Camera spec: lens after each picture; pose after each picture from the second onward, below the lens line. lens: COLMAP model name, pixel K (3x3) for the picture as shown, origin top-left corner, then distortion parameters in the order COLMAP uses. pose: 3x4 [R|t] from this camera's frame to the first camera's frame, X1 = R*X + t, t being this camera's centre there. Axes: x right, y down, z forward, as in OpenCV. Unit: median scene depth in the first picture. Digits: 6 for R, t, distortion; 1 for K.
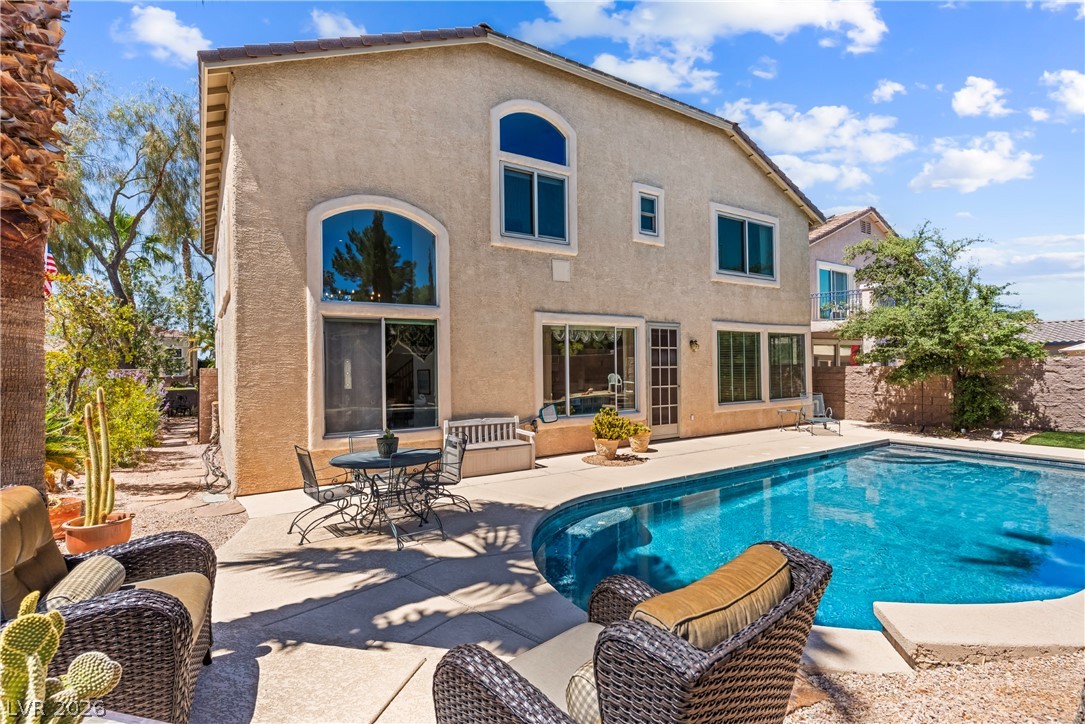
lens RADIAL K [[516.4, 0, 542.5], [0, 516.4, 362.0], [0, 0, 1]] dist [0.000545, 0.000156]
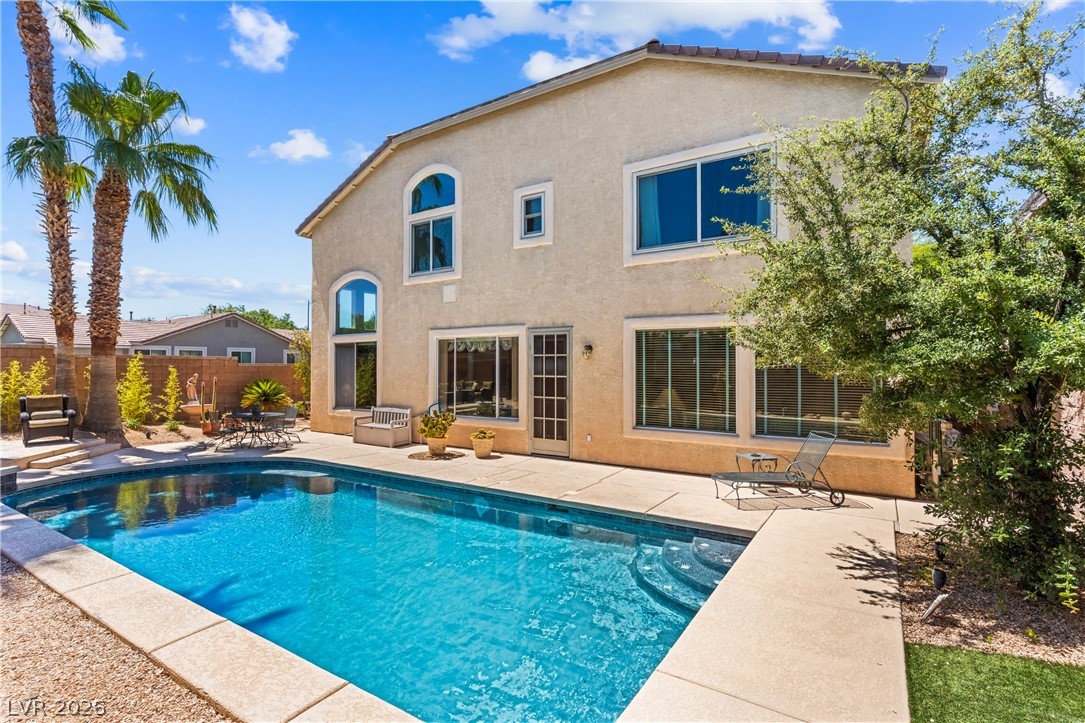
lens RADIAL K [[516.4, 0, 542.5], [0, 516.4, 361.5], [0, 0, 1]] dist [0.000545, 0.000156]
pose [[0.406495, 0.004640, -0.913641, 1.113854], [0.003406, 0.999972, 0.006594, -0.023432], [0.913647, -0.005792, 0.406468, 0.644569]]
